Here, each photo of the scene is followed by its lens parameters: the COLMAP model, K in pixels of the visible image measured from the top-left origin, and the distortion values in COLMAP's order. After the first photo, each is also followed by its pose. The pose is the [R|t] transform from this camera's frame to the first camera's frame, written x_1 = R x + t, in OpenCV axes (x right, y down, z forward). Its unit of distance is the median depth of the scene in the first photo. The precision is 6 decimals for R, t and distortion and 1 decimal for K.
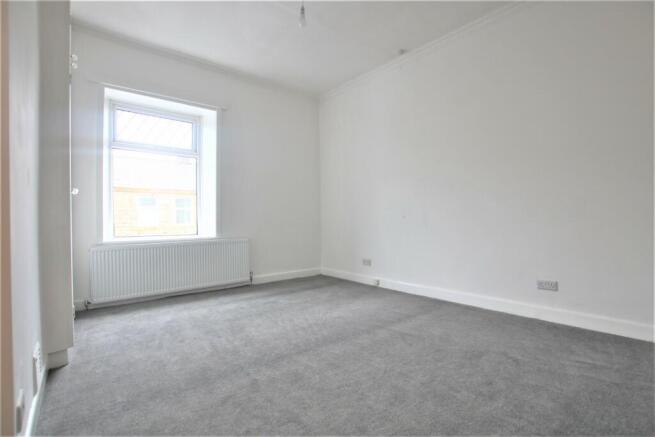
lens RADIAL K [[308.5, 0, 327.5], [0, 308.5, 218.5], [0, 0, 1]] dist [-0.020086, 0.000545]
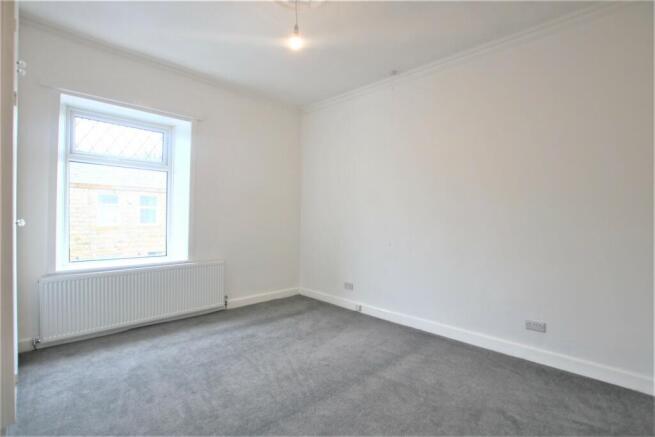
lens RADIAL K [[308.5, 0, 327.5], [0, 308.5, 218.5], [0, 0, 1]] dist [-0.020086, 0.000545]
pose [[0.995368, 0.024584, 0.092947, -0.050583], [-0.025478, 0.999640, 0.008443, -0.113188], [-0.092706, -0.010772, 0.995635, 0.071942]]
